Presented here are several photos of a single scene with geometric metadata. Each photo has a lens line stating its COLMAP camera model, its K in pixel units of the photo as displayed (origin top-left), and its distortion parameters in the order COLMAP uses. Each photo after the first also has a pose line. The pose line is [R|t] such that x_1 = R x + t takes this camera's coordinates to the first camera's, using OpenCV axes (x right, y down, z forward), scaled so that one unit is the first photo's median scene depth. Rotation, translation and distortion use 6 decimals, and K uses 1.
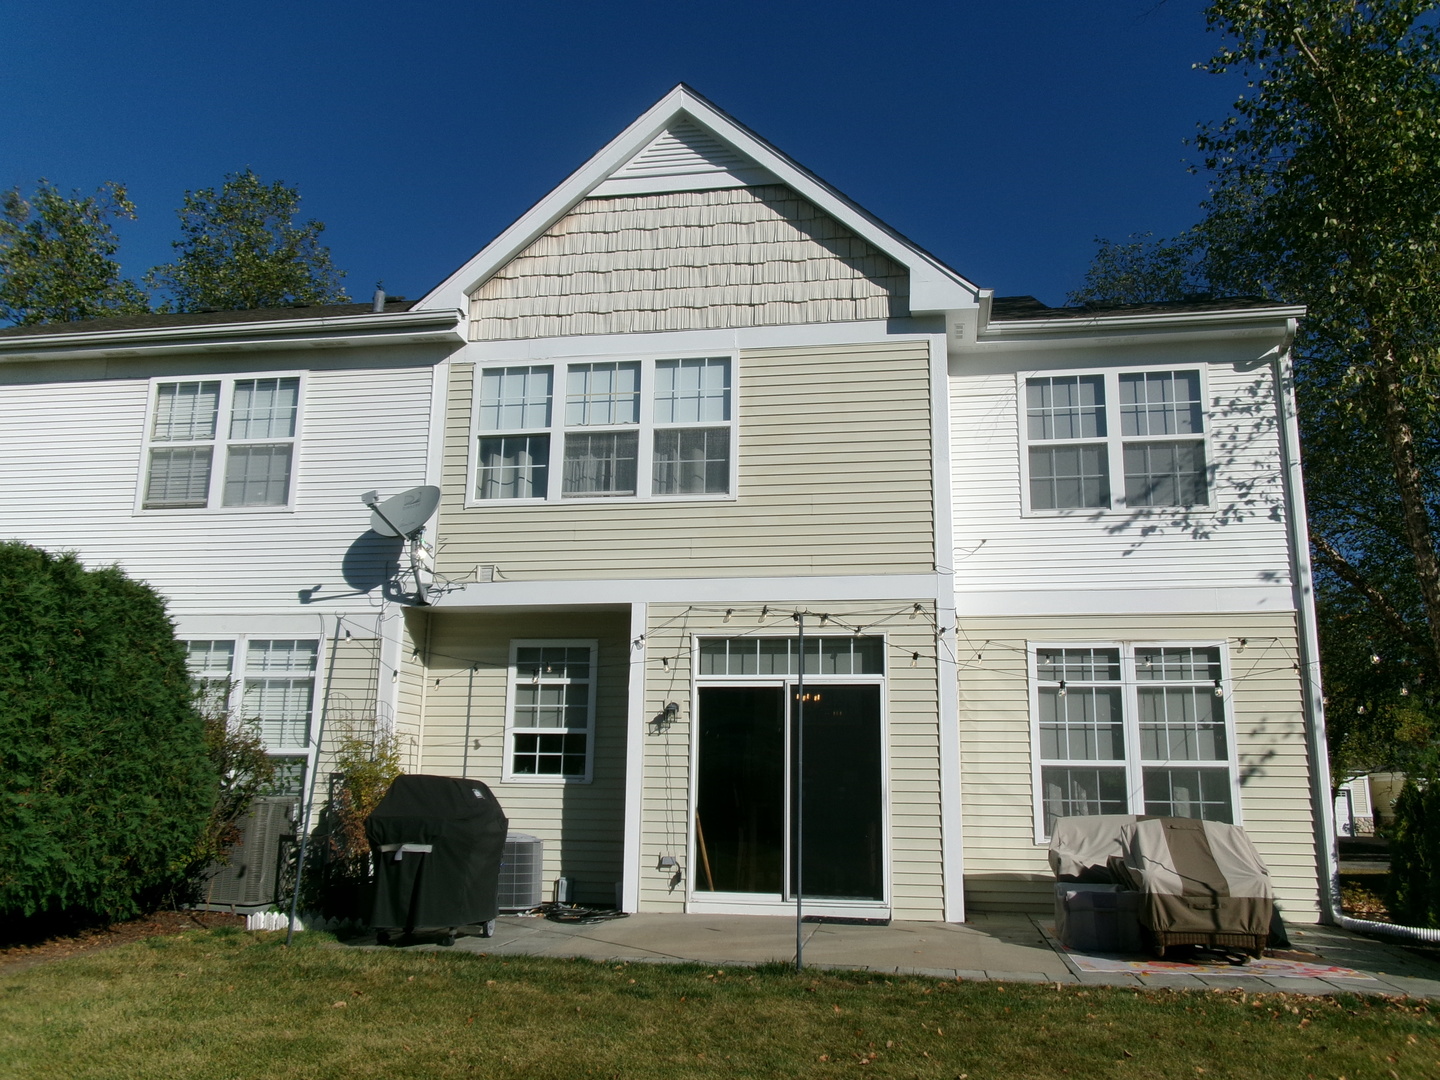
lens RADIAL K [[1101.1, 0, 720.0], [0, 1101.1, 540.0], [0, 0, 1]] dist [0.007279, -0.002120]
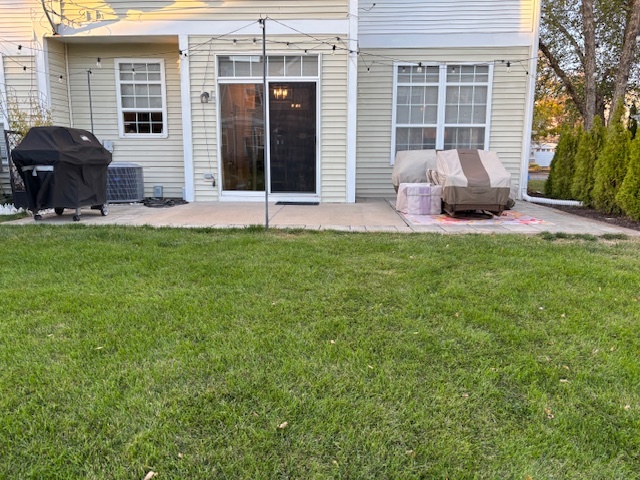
lens RADIAL K [[489.4, 0, 320.0], [0, 489.4, 240.0], [0, 0, 1]] dist [0.007279, -0.002120]
pose [[0.989423, -0.033533, 0.141131, 0.025523], [-0.025306, 0.918095, 0.395552, 0.047977], [-0.142836, -0.394940, 0.907535, 0.140741]]
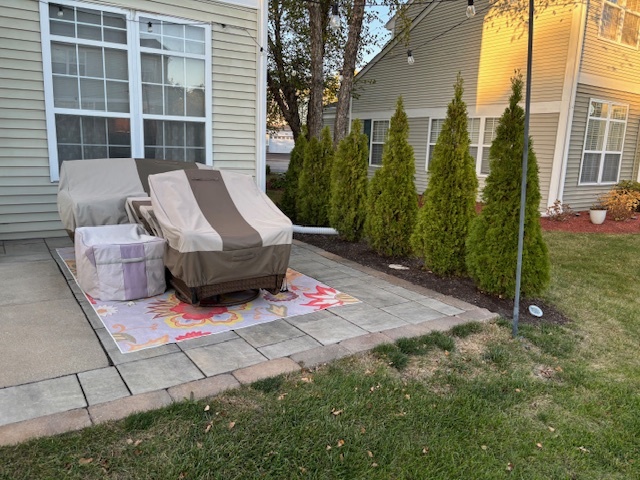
lens RADIAL K [[489.4, 0, 320.0], [0, 489.4, 240.0], [0, 0, 1]] dist [0.007279, -0.002120]
pose [[0.710274, -0.124694, 0.692793, 0.124903], [-0.194056, 0.911364, 0.362986, 0.091333], [-0.676648, -0.392260, 0.623120, 0.468393]]
